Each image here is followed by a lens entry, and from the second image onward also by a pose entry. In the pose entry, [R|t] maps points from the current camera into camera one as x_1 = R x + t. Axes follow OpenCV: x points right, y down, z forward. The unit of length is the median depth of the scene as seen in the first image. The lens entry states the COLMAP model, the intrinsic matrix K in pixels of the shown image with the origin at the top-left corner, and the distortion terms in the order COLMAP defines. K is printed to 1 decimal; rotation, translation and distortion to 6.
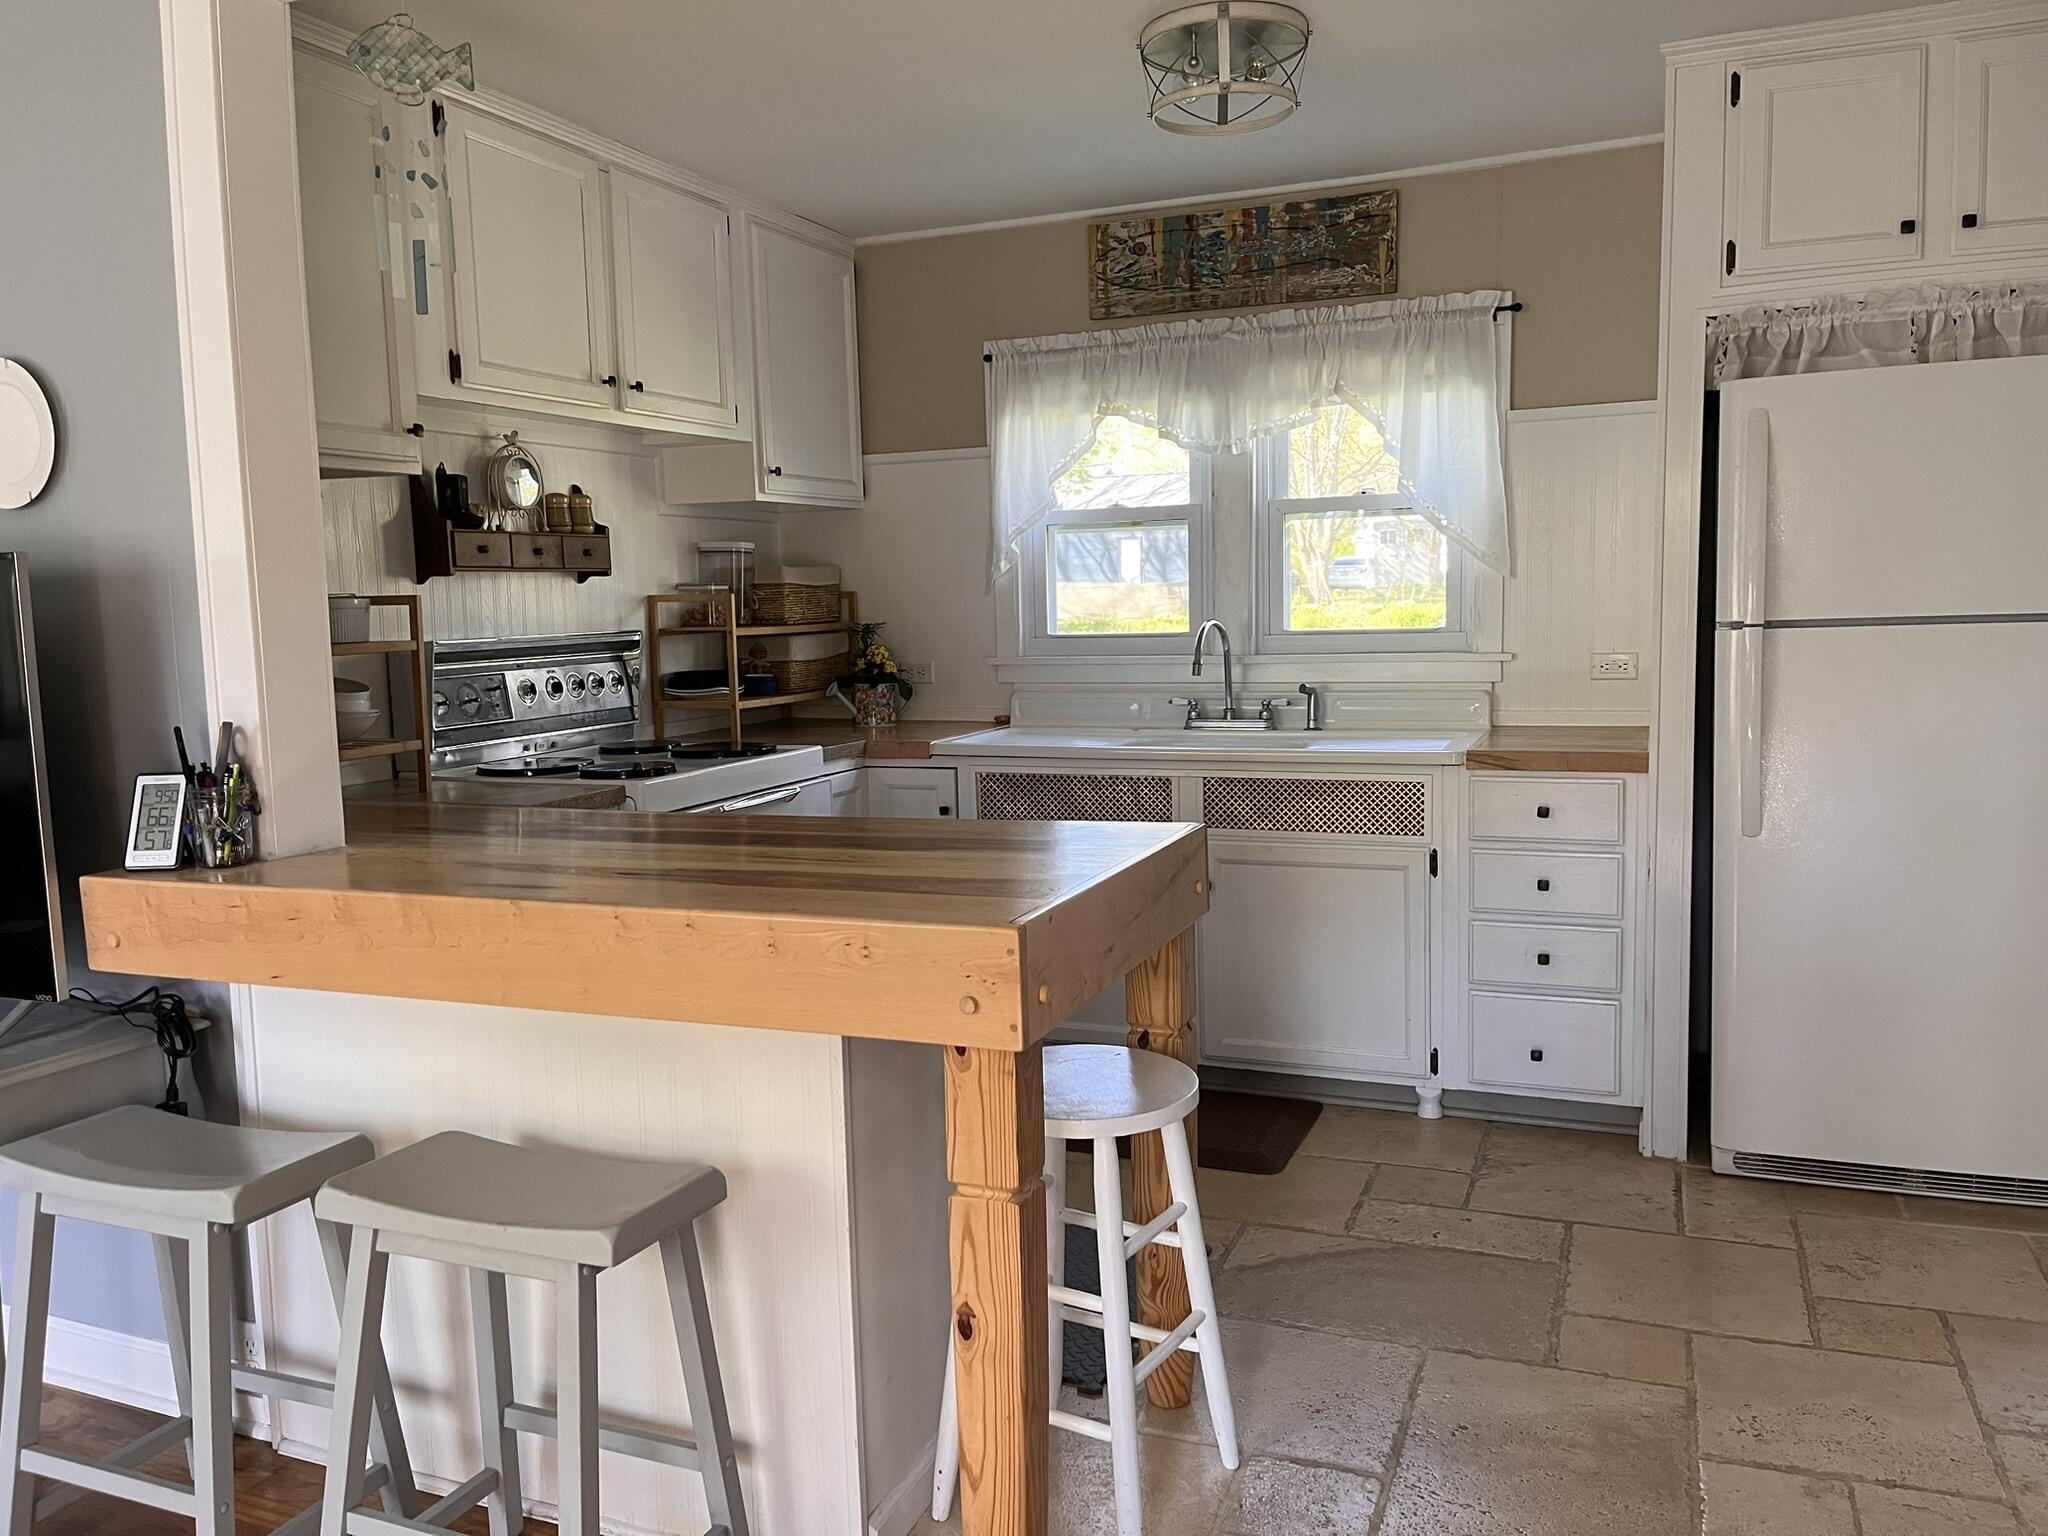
lens RADIAL K [[1550.1, 0, 1015.1], [0, 1550.1, 769.5], [0, 0, 1]] dist [0.057297, -0.069006]
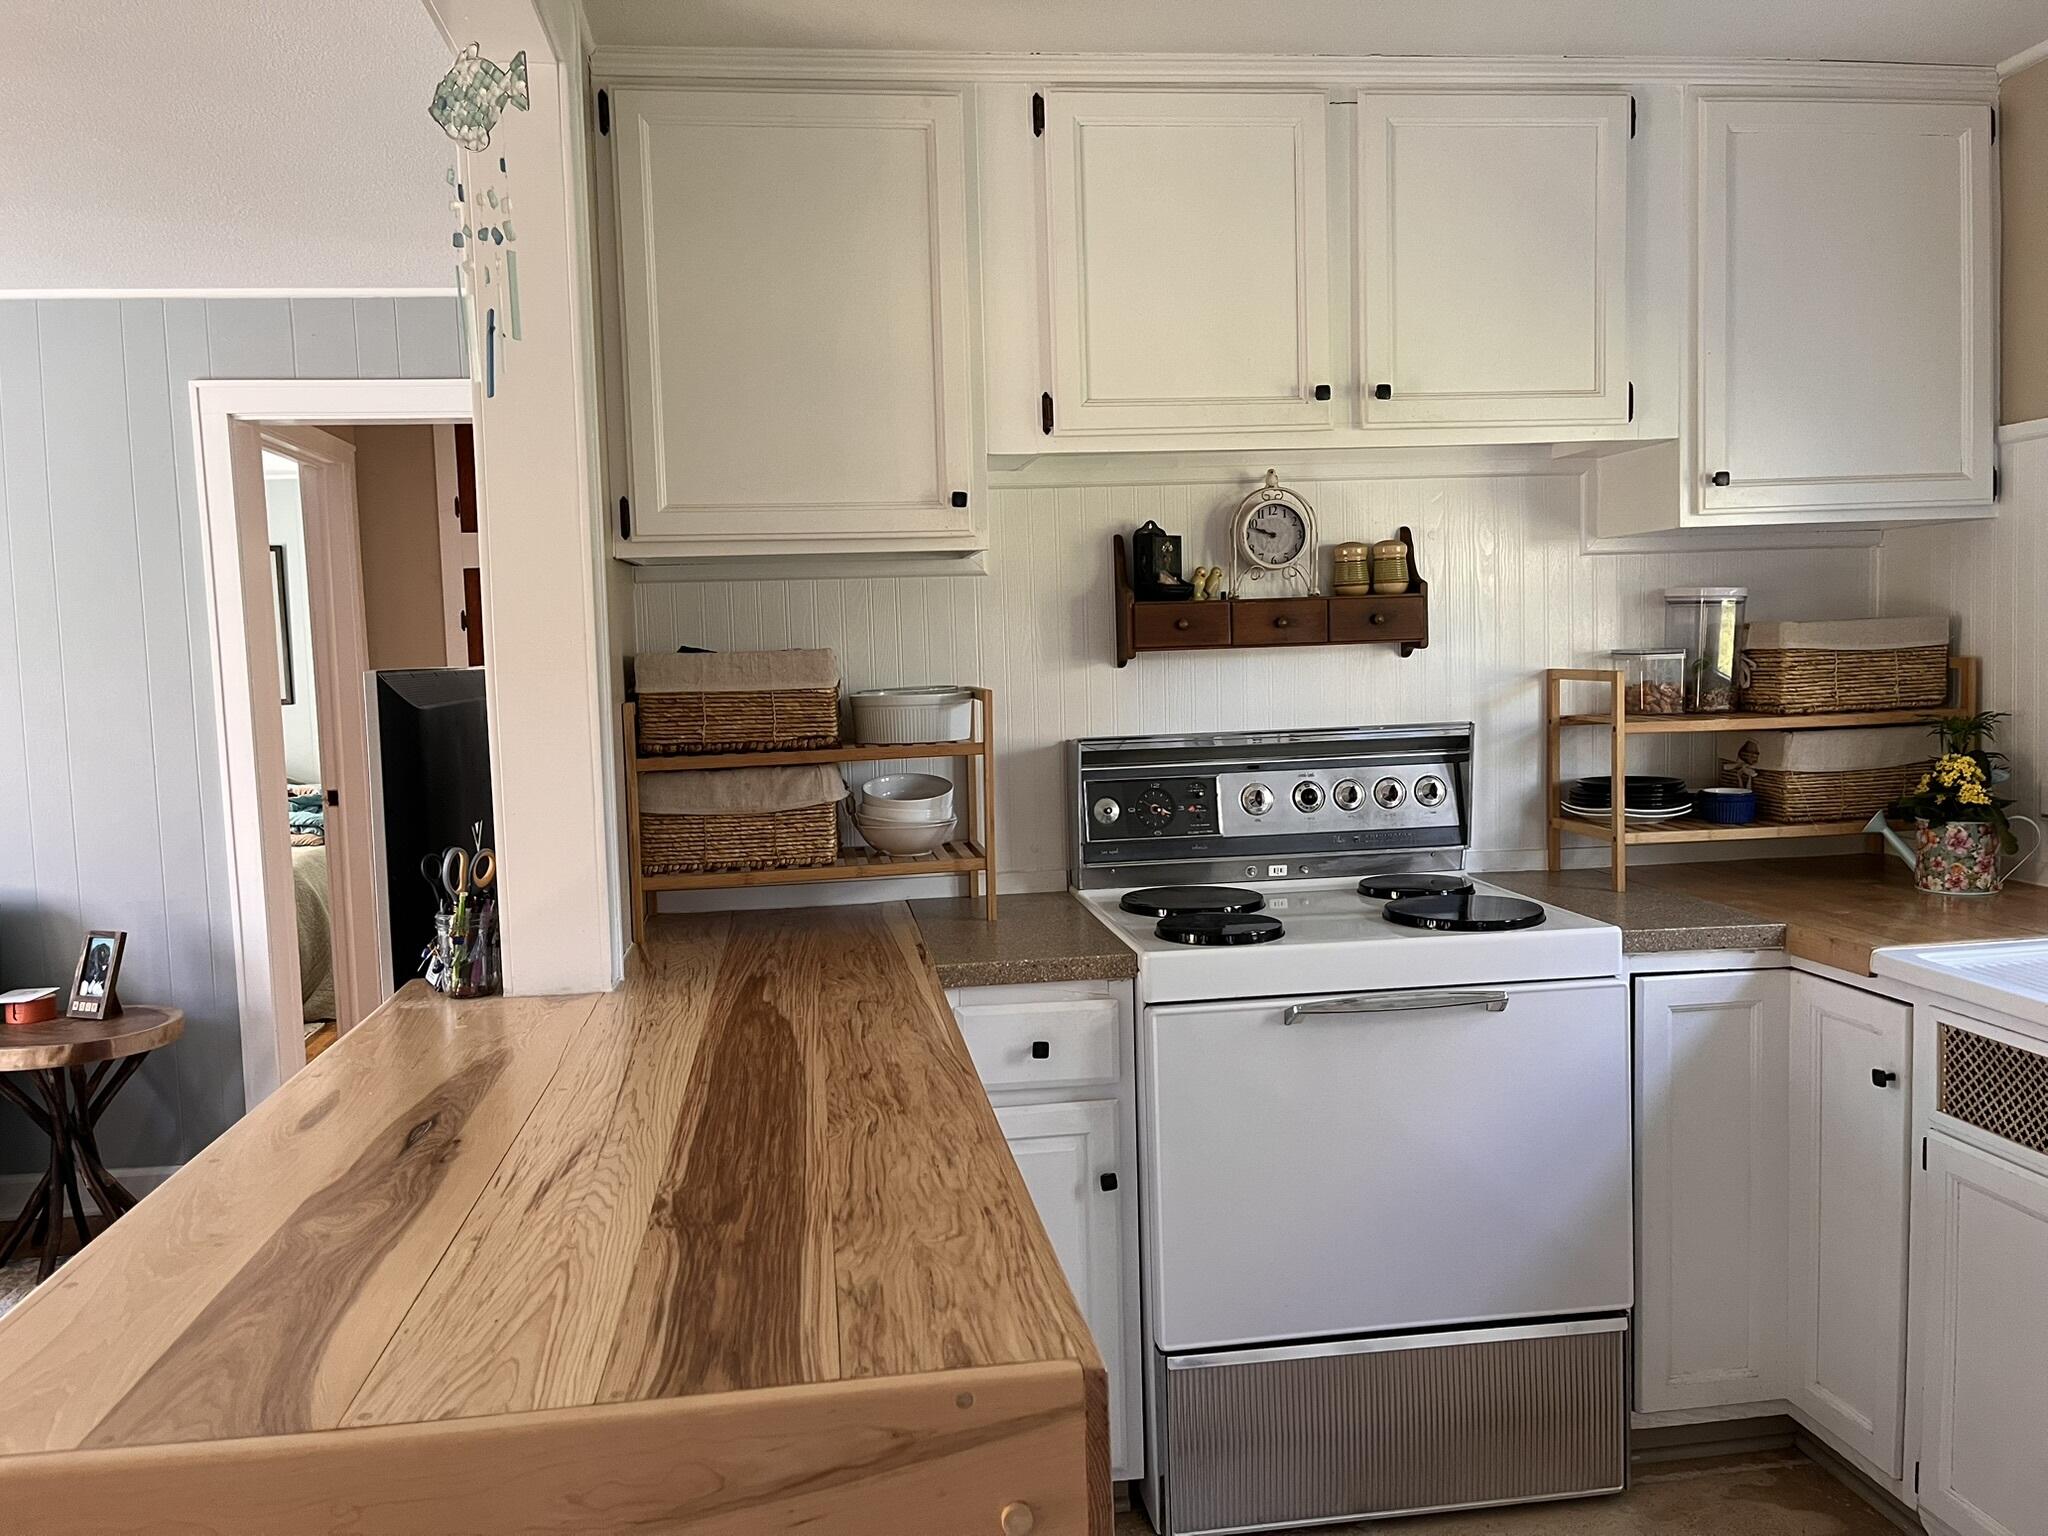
lens RADIAL K [[1550.1, 0, 1008.5], [0, 1550.1, 749.0], [0, 0, 1]] dist [0.057297, -0.069006]
pose [[0.504292, 0.067367, -0.860902, 0.260074], [-0.078226, 0.996417, 0.032149, -0.080448], [0.859983, 0.051132, 0.507755, 0.435666]]
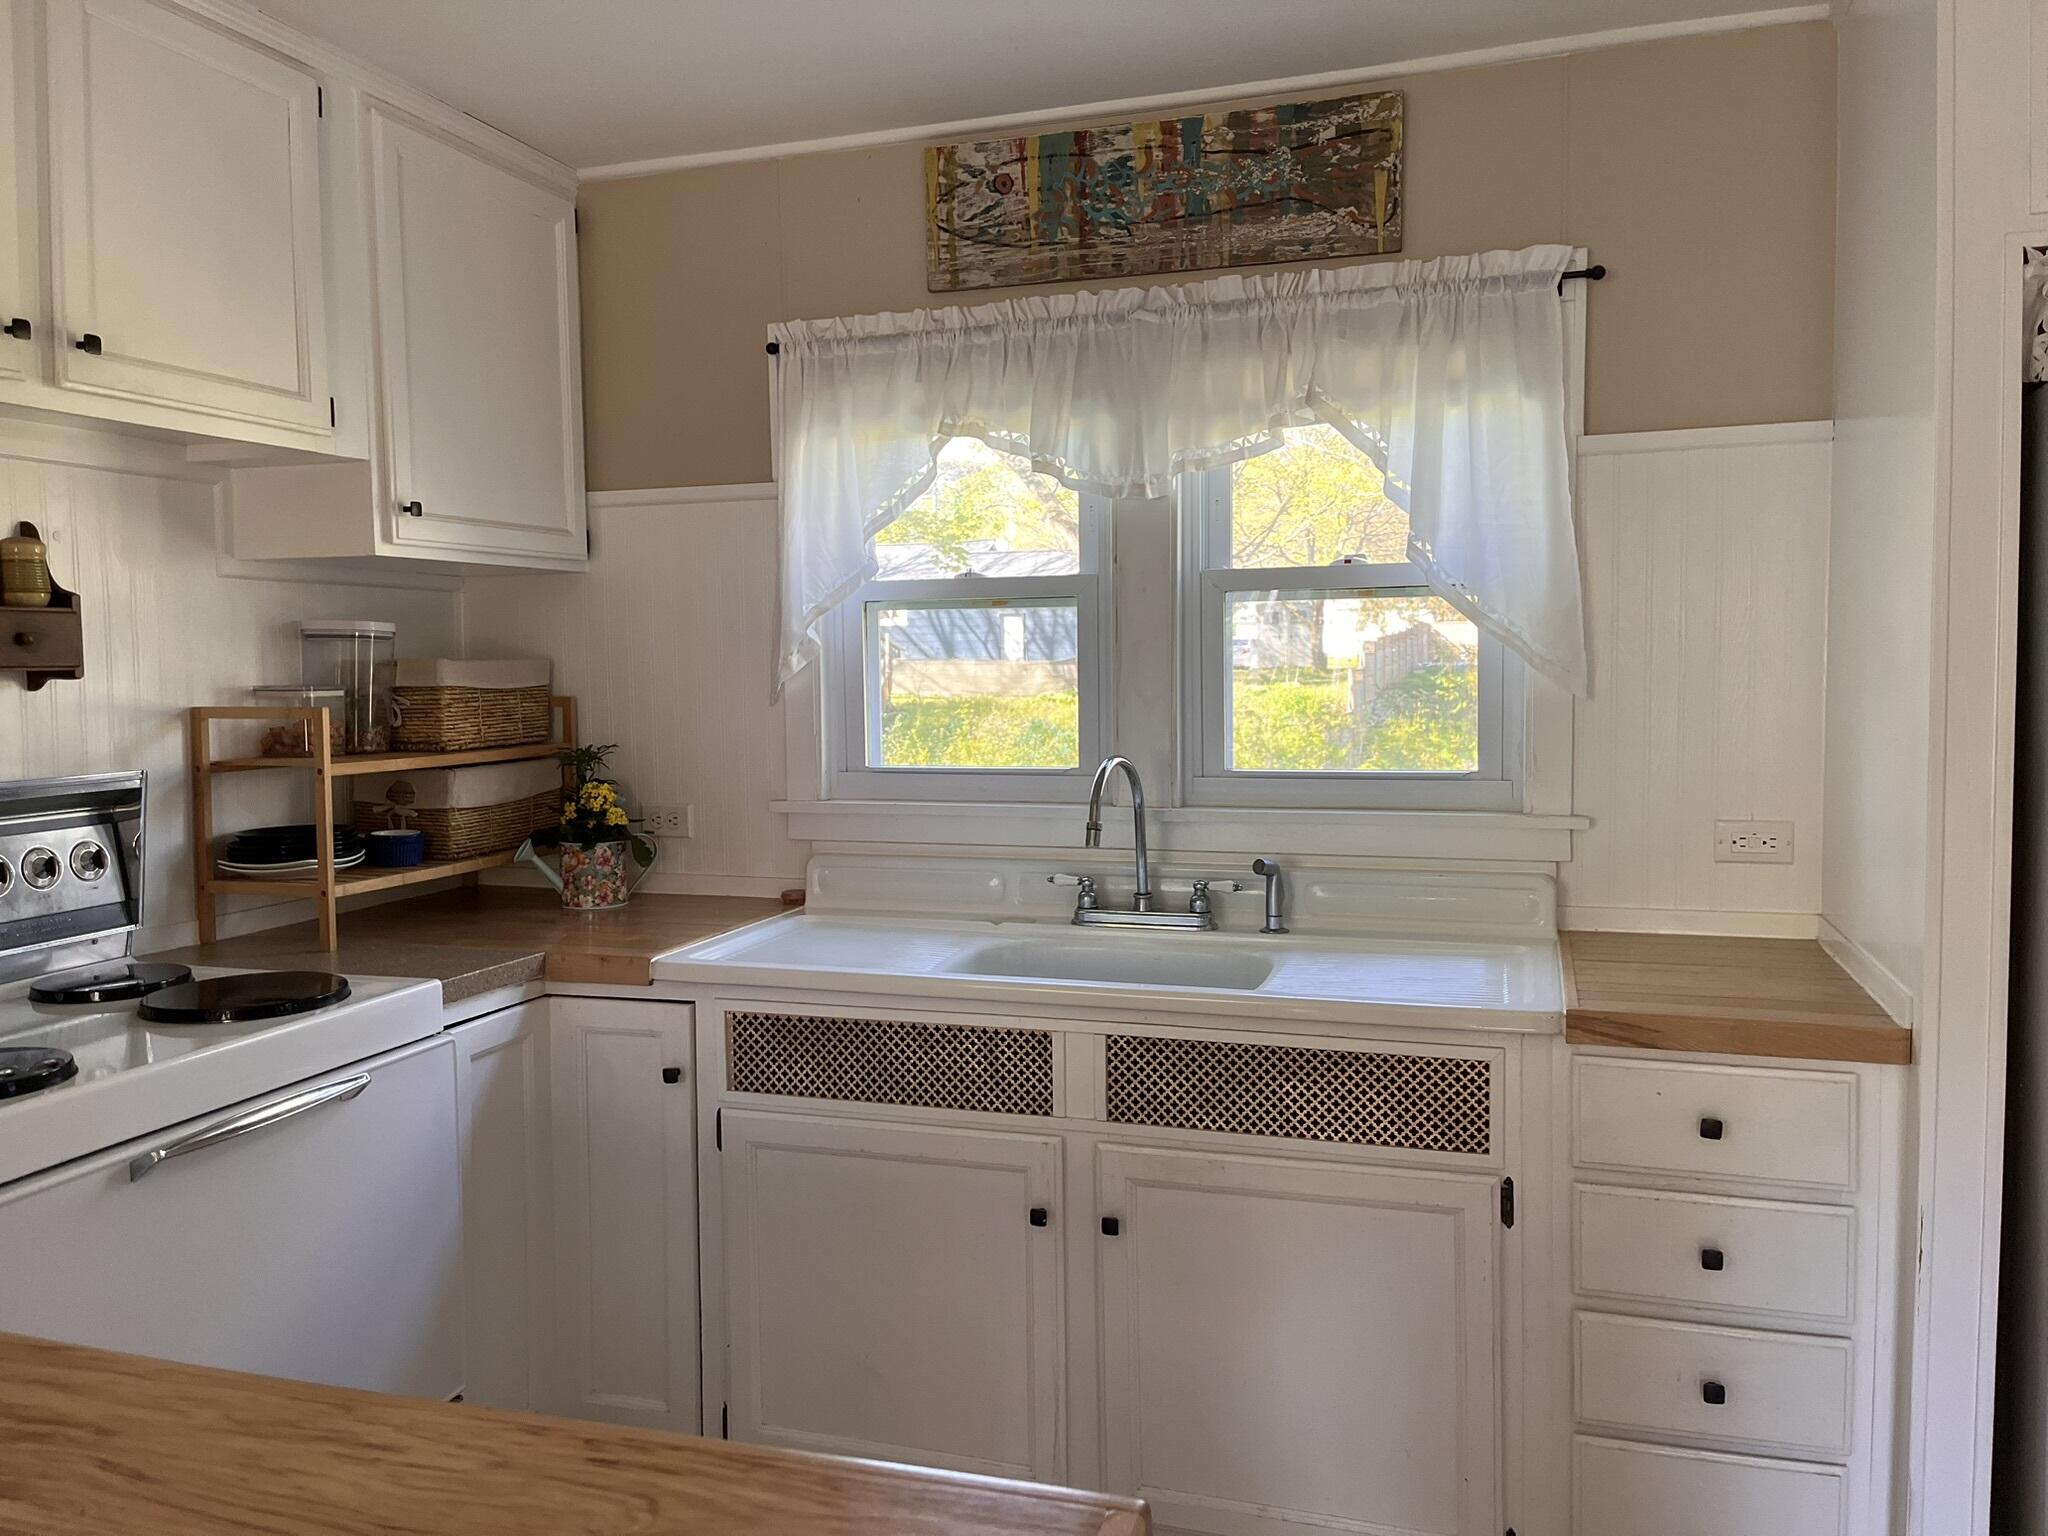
lens RADIAL K [[1550.1, 0, 1015.0], [0, 1550.1, 752.6], [0, 0, 1]] dist [0.057297, -0.069006]
pose [[0.997073, 0.007919, 0.076039, 0.038230], [-0.003571, 0.998359, -0.057149, -0.061660], [-0.076367, 0.056711, 0.995466, 0.376287]]
